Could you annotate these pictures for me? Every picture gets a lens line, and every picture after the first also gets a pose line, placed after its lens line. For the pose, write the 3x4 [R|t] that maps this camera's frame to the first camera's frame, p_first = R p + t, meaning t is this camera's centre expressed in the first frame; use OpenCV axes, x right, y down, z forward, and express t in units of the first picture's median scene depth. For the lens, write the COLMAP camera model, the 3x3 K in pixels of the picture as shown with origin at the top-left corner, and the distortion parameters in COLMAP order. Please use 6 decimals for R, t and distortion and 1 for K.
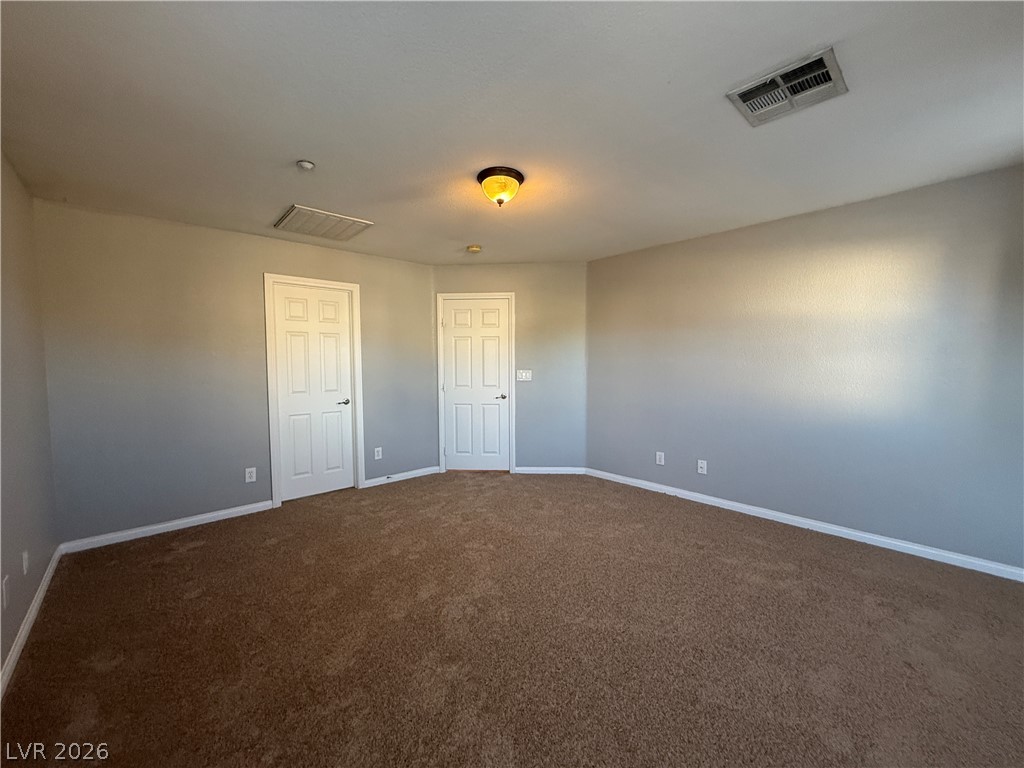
lens RADIAL K [[406.4, 0, 506.4], [0, 406.4, 384.5], [0, 0, 1]] dist [-0.002277, 0.000180]
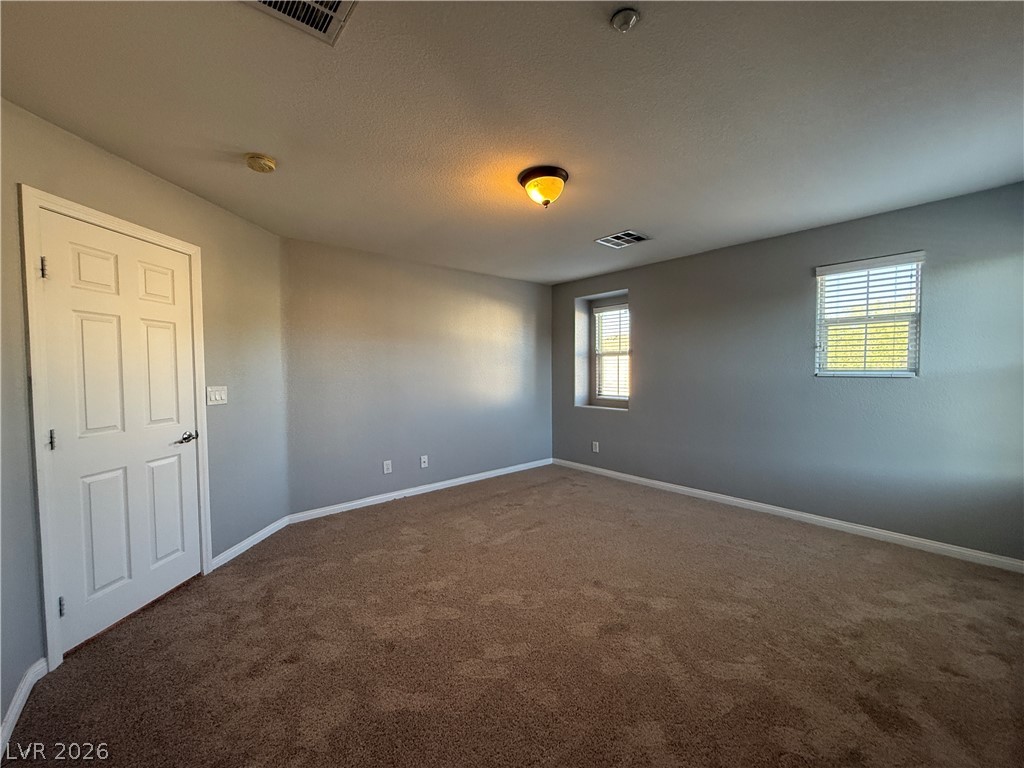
lens RADIAL K [[407.2, 0, 508.6], [0, 407.2, 385.7], [0, 0, 1]] dist [-0.011767, 0.000006]
pose [[0.025402, -0.036219, 0.999021, -0.565262], [0.066342, 0.997201, 0.034467, -0.030574], [-0.997474, 0.065402, 0.027734, 0.614780]]
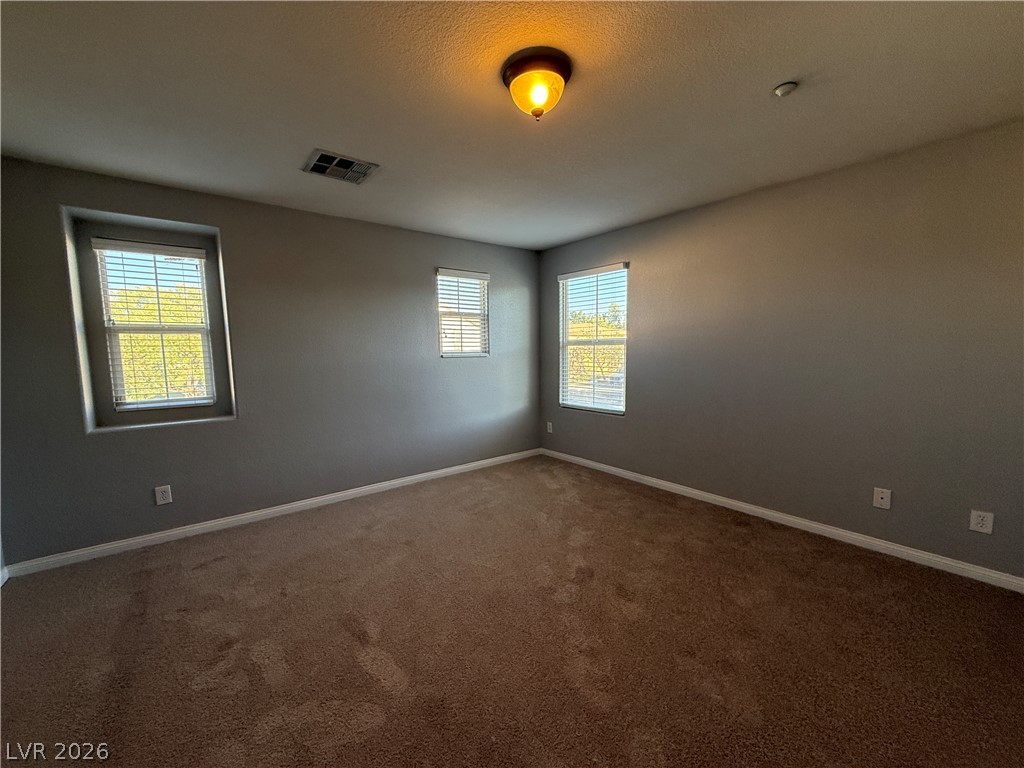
lens RADIAL K [[406.4, 0, 506.4], [0, 406.4, 384.5], [0, 0, 1]] dist [-0.002277, 0.000180]
pose [[-0.997463, 0.015745, 0.069424, -0.002426], [0.025801, 0.988884, 0.146433, -0.055414], [-0.066347, 0.147853, -0.986782, 0.986876]]
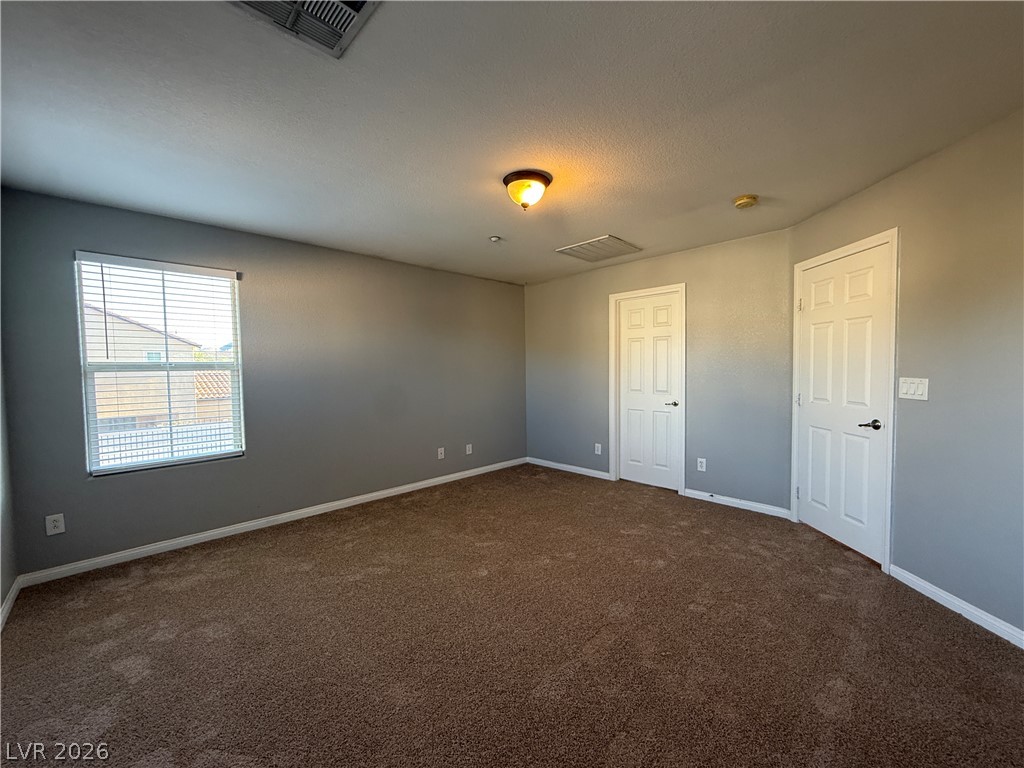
lens RADIAL K [[406.4, 0, 506.4], [0, 406.4, 384.5], [0, 0, 1]] dist [-0.002277, 0.000180]
pose [[0.030848, 0.048408, -0.998351, 0.564026], [-0.040892, 0.998051, 0.047130, -0.032886], [0.998687, 0.039371, 0.032767, 0.529016]]
